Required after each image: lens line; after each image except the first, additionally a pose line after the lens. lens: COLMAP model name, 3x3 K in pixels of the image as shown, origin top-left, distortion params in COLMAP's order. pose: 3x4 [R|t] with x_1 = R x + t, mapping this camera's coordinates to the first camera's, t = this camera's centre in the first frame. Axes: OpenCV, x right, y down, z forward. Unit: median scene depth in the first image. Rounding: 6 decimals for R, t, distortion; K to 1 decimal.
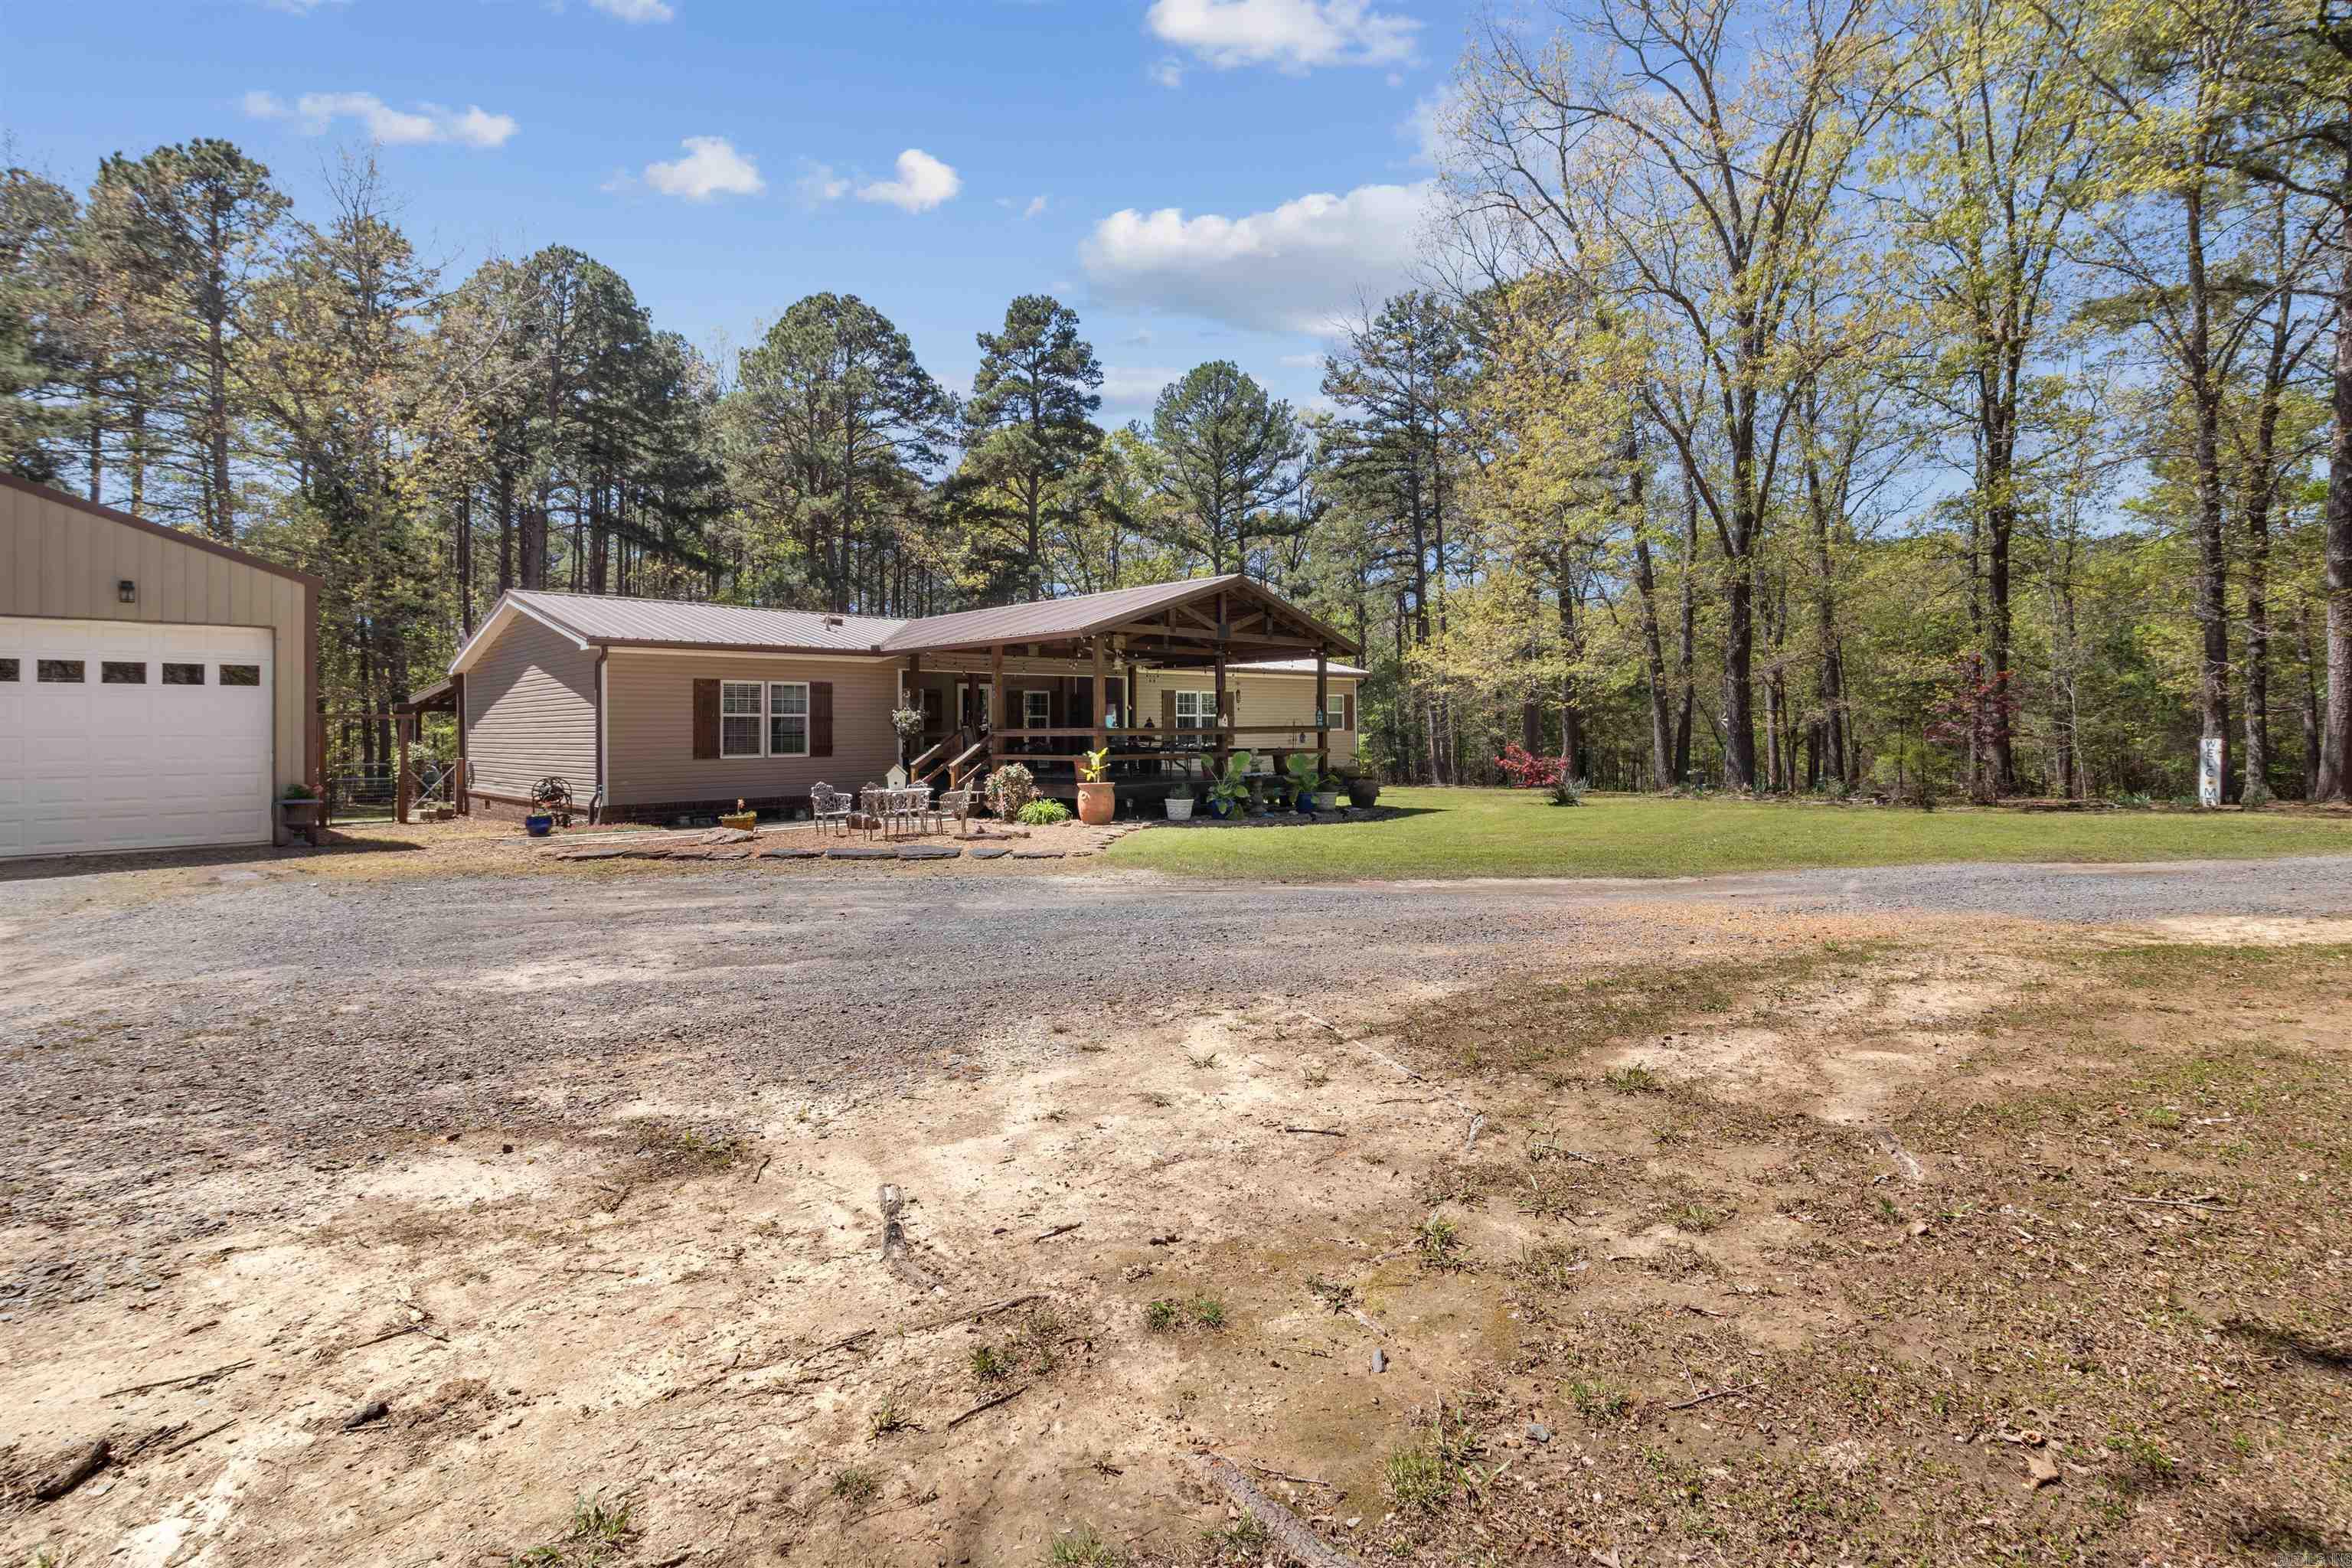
lens RADIAL K [[1078.6, 0, 1178.4], [0, 1078.6, 731.2], [0, 0, 1]] dist [-0.000560, -0.000071]
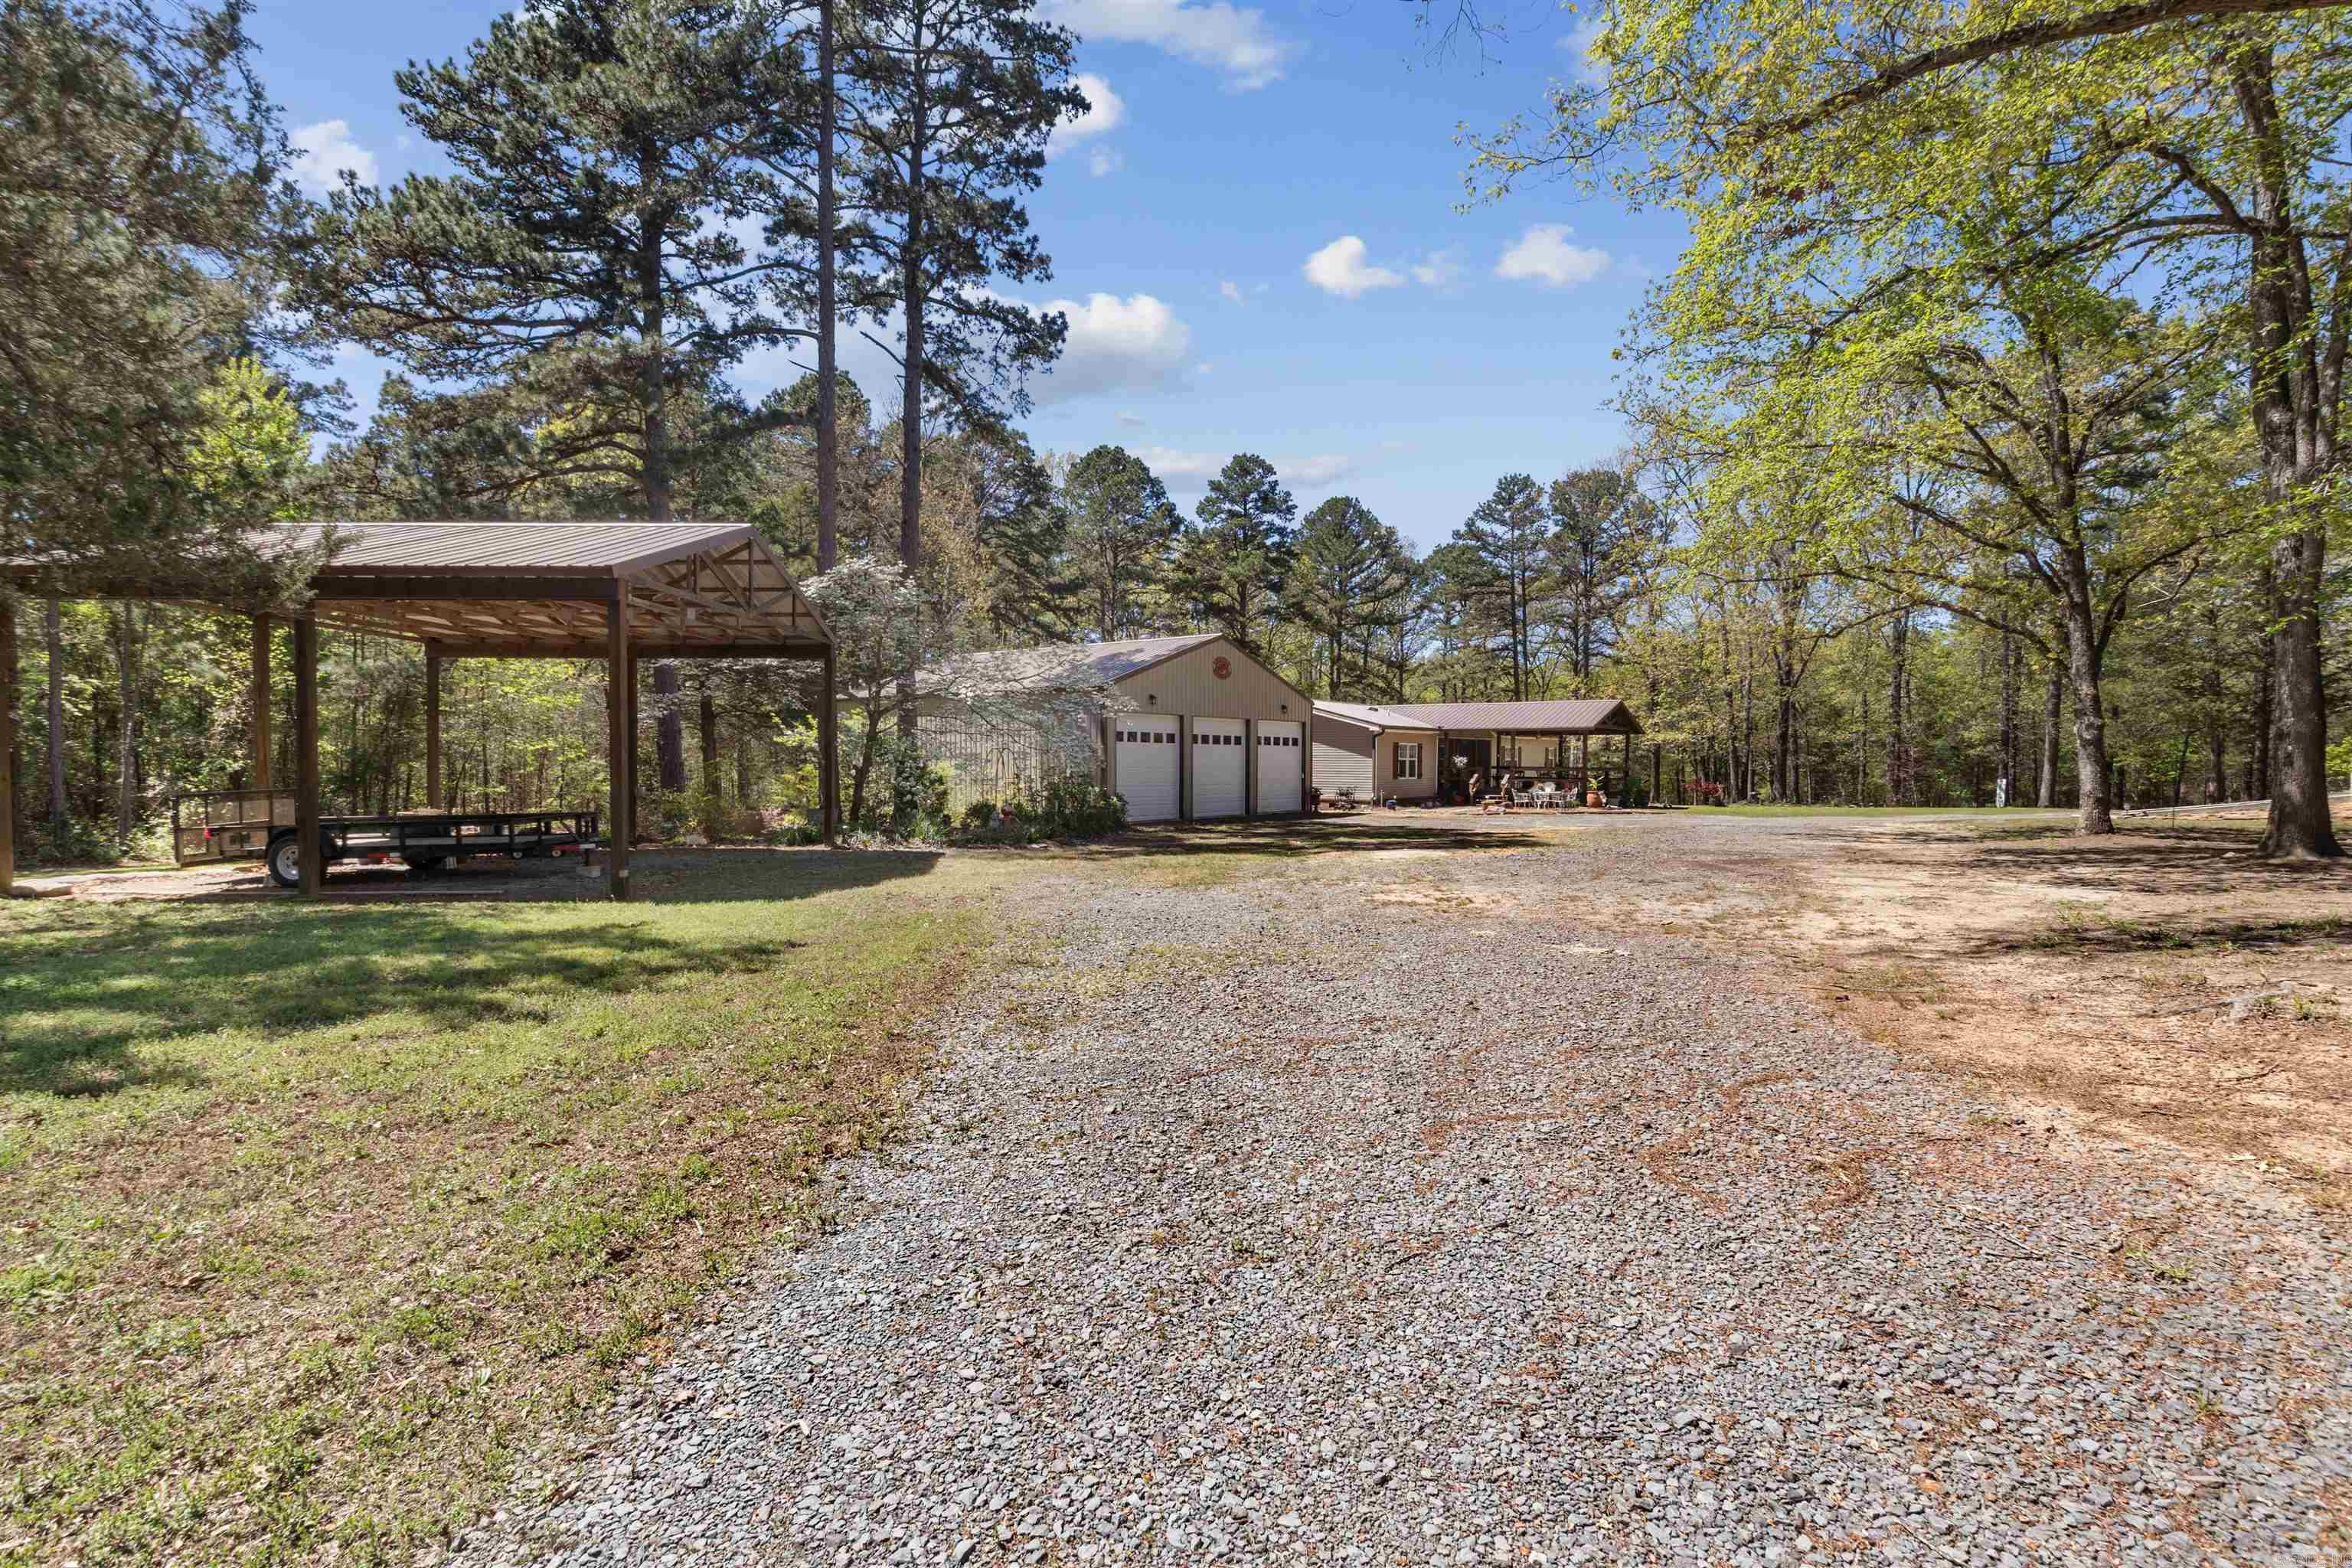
lens RADIAL K [[1078.6, 0, 1179.8], [0, 1078.6, 781.3], [0, 0, 1]] dist [-0.000560, -0.000071]
pose [[0.990903, 0.010977, 0.134130, -0.411848], [-0.013248, 0.999783, 0.016049, 0.000531], [-0.133925, -0.017680, 0.990834, -0.389829]]
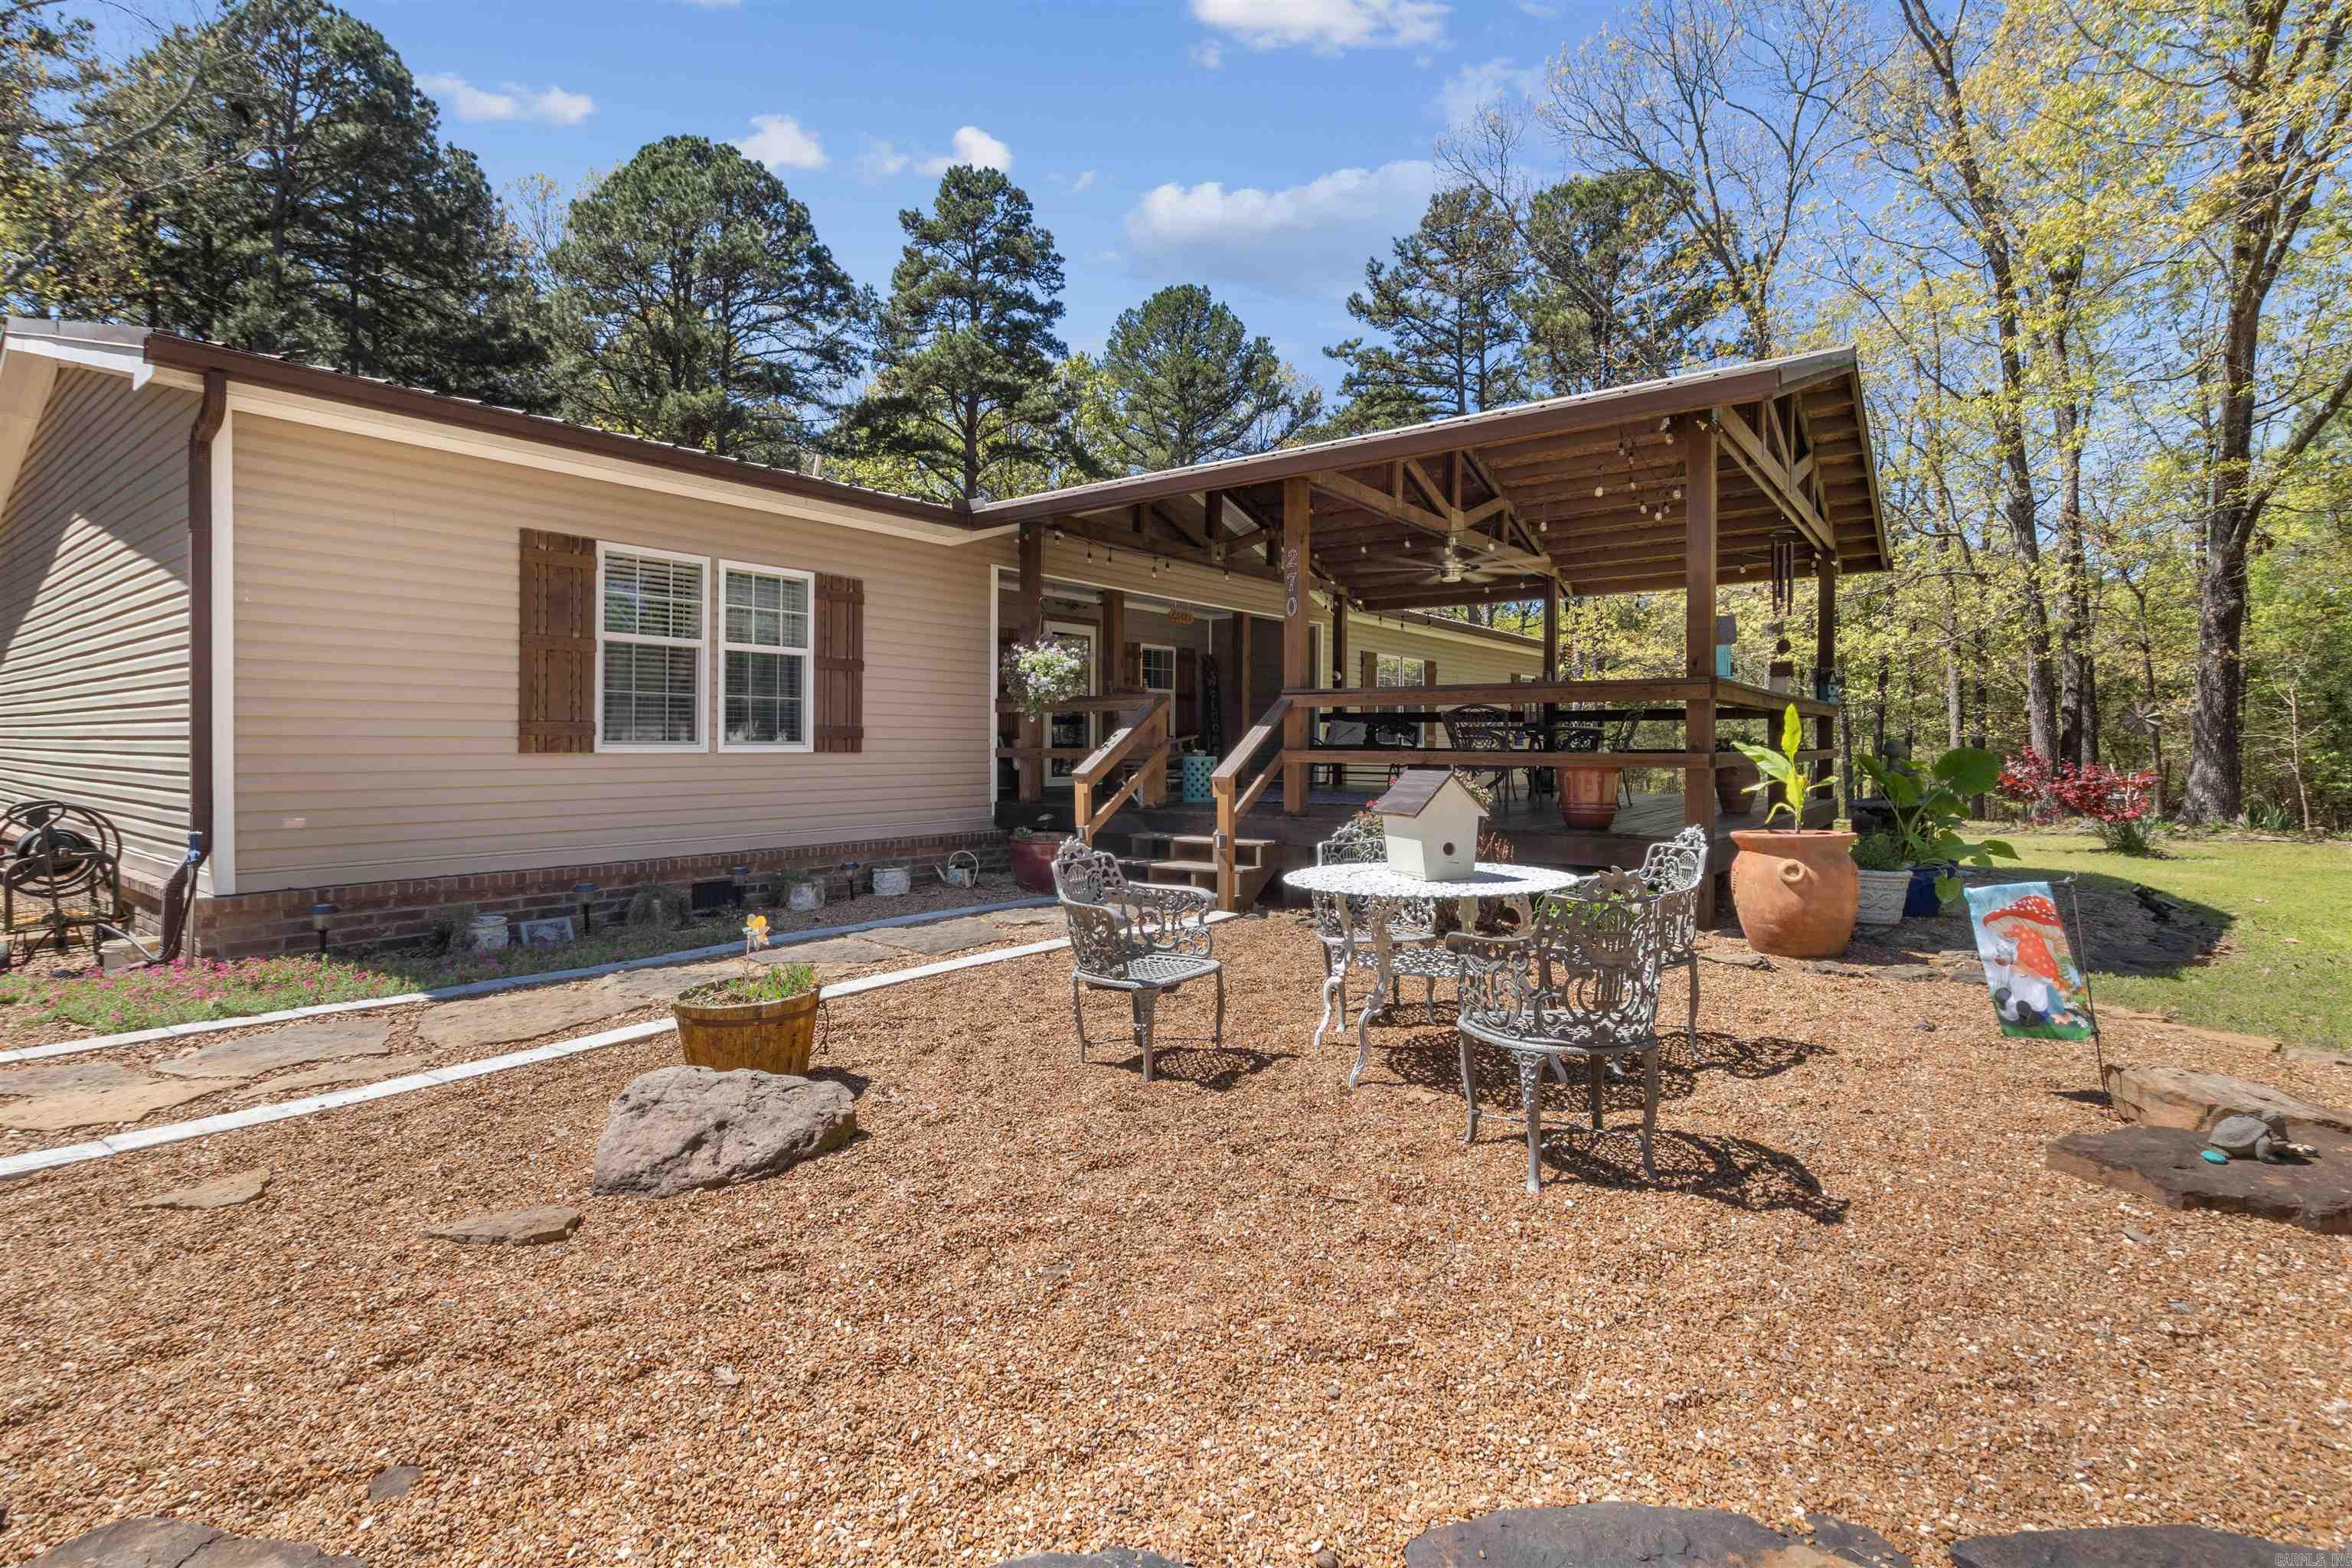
lens RADIAL K [[1078.6, 0, 1162.1], [0, 1078.6, 767.2], [0, 0, 1]] dist [-0.000560, -0.000071]
pose [[0.991600, 0.009605, 0.128985, -0.099229], [-0.012315, 0.999719, 0.020231, 0.007392], [-0.128755, -0.021650, 0.991440, 0.215473]]
